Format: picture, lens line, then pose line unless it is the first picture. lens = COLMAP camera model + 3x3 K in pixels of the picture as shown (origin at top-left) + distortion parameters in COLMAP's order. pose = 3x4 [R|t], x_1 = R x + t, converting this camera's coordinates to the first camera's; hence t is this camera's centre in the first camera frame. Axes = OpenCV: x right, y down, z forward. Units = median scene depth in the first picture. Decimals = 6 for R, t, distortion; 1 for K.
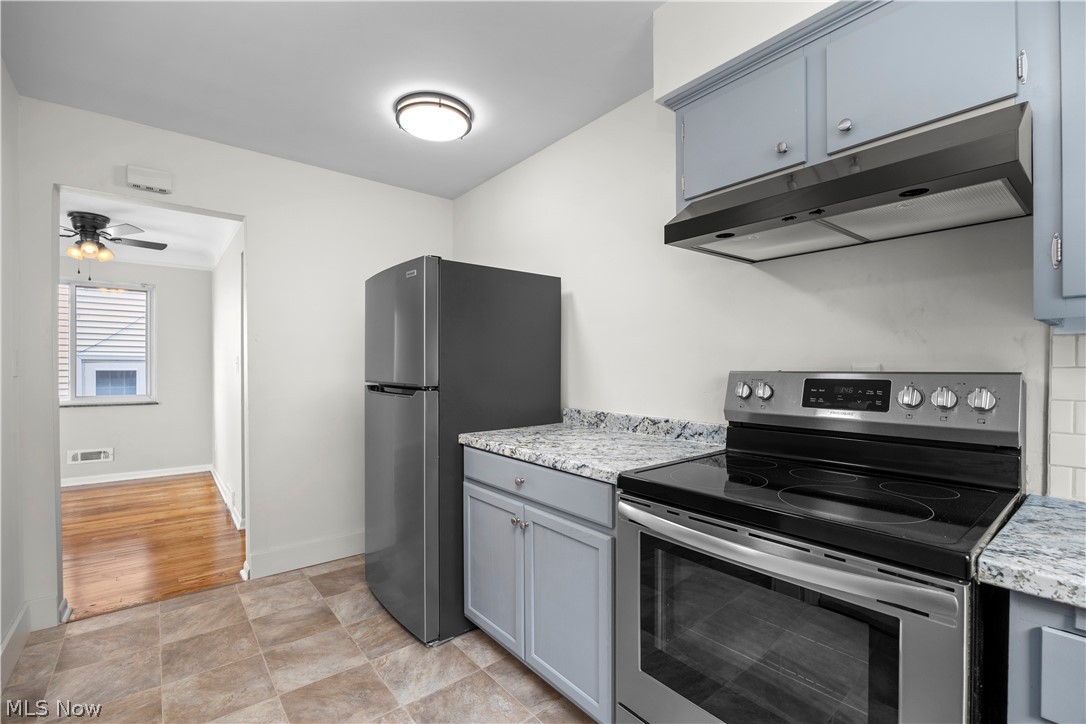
lens RADIAL K [[475.2, 0, 553.8], [0, 475.2, 370.0], [0, 0, 1]] dist [-0.009340, 0.000420]
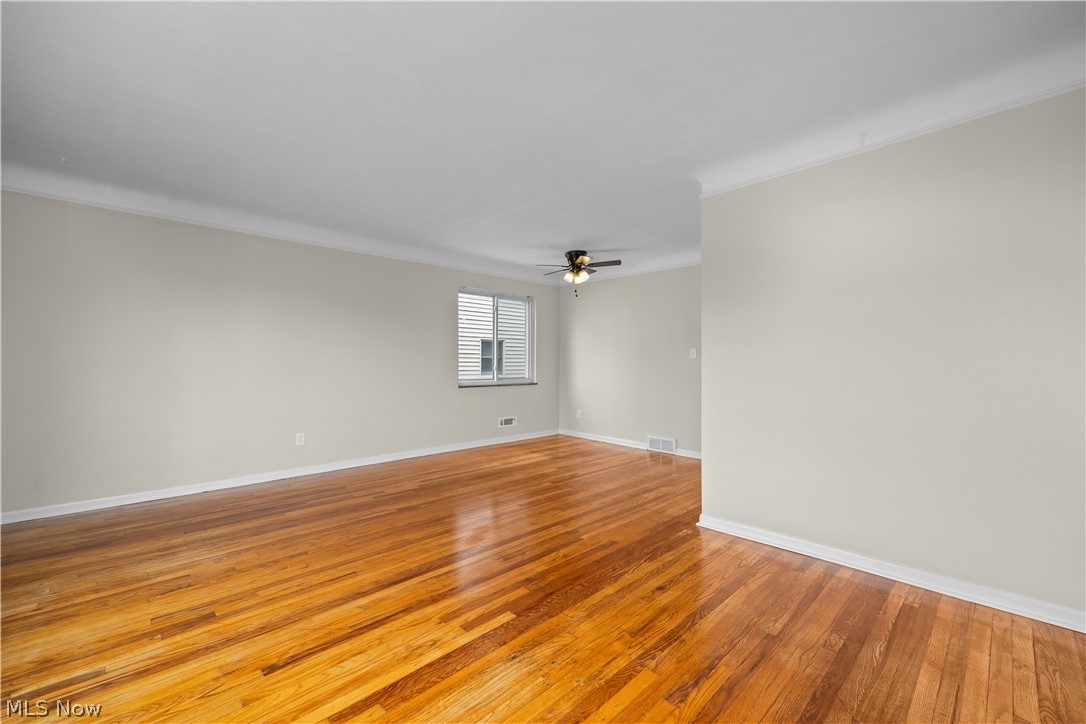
lens RADIAL K [[438.0, 0, 541.7], [0, 438.0, 362.2], [0, 0, 1]] dist [0.016978, -0.001091]
pose [[0.997406, -0.009804, 0.071311, -2.107897], [0.010068, 0.999944, -0.003347, 0.030314], [-0.071274, 0.004057, 0.997449, -0.615392]]
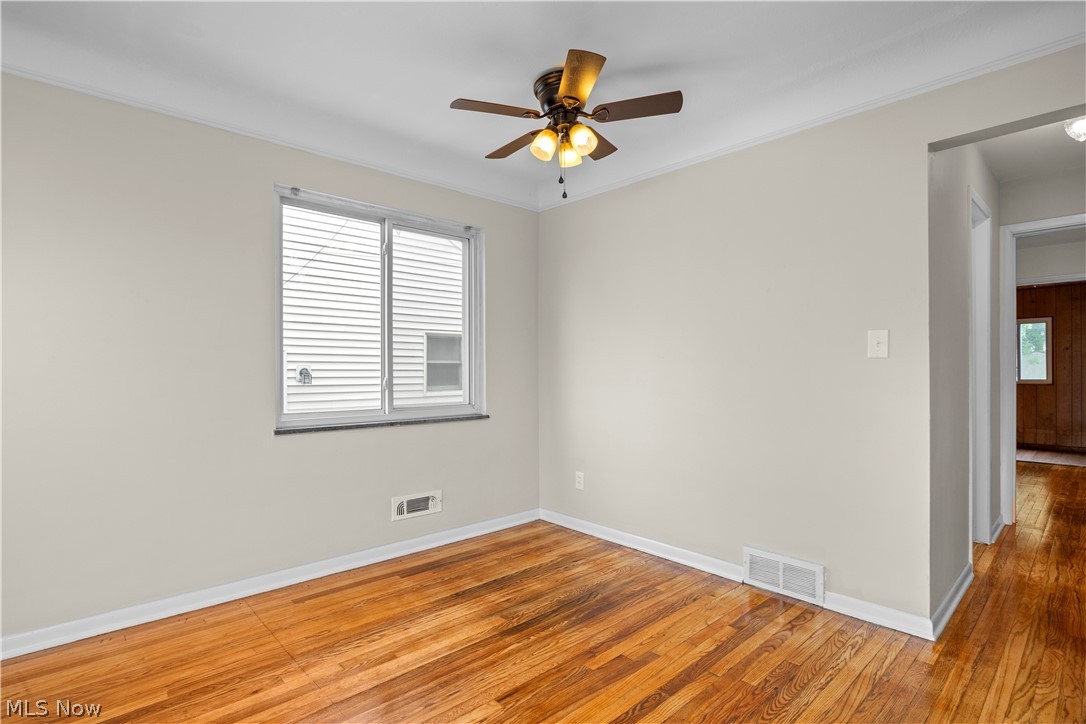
lens RADIAL K [[528.8, 0, 540.9], [0, 528.8, 368.9], [0, 0, 1]] dist [-0.016368, 0.000135]
pose [[0.998326, -0.014933, 0.055870, -1.858819], [0.015280, 0.999866, -0.005805, 0.029487], [-0.055776, 0.006649, 0.998421, 0.671148]]
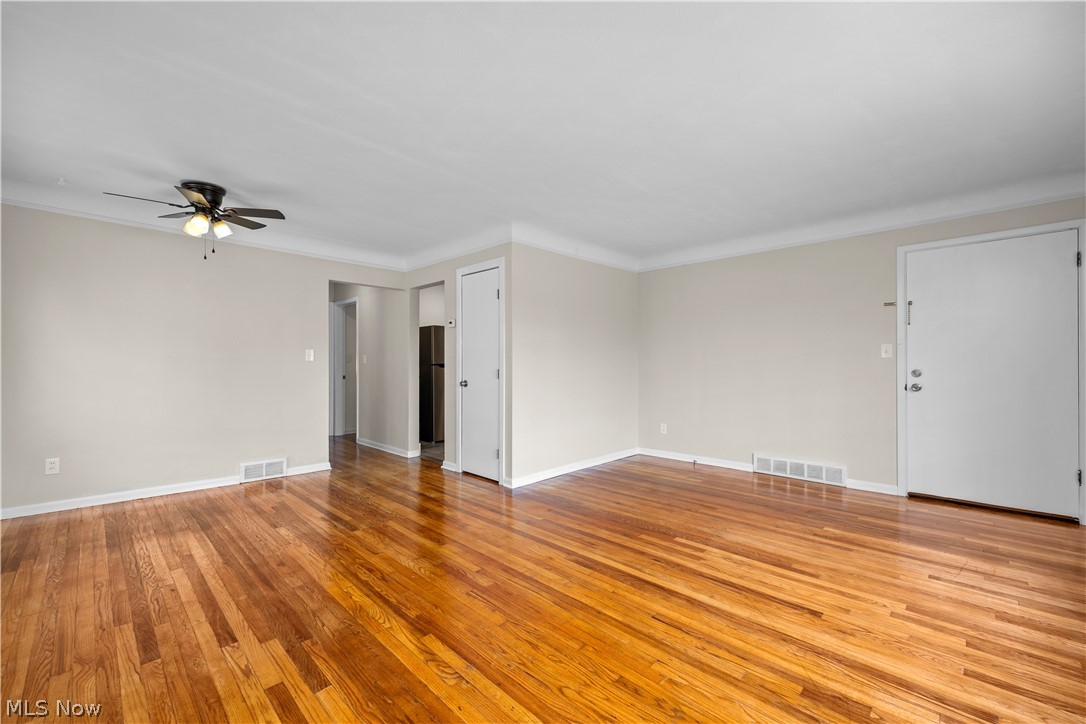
lens RADIAL K [[438.0, 0, 539.2], [0, 438.0, 361.3], [0, 0, 1]] dist [0.016978, -0.001091]
pose [[-0.099261, -0.000880, 0.995061, -3.352751], [0.002489, 0.999996, 0.001133, 0.011597], [-0.995058, 0.002590, -0.099259, 0.800397]]
